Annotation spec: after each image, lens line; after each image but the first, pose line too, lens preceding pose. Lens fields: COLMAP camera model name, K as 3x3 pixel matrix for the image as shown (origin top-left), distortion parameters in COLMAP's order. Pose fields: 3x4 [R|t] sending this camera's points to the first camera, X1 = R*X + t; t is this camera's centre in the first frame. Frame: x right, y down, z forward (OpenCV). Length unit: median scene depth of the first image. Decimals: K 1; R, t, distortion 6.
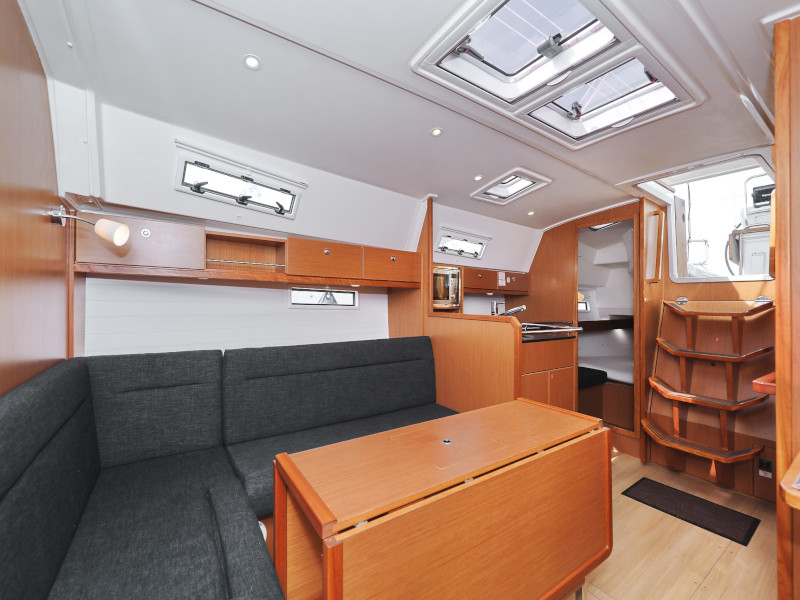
lens RADIAL K [[342.9, 0, 395.4], [0, 342.9, 302.2], [0, 0, 1]] dist [0.002281, 0.001212]
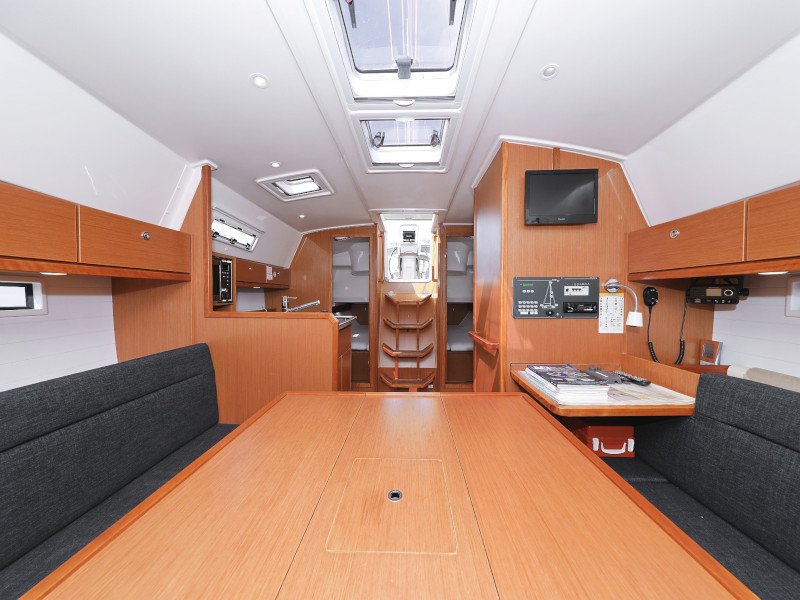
lens RADIAL K [[258.8, 0, 406.6], [0, 258.8, 298.1], [0, 0, 1]] dist [0.004422, -0.000781]
pose [[0.564444, -0.026771, 0.825037, -0.129047], [0.003000, 0.999534, 0.030380, -0.019373], [-0.825466, -0.014673, 0.564261, 0.272338]]
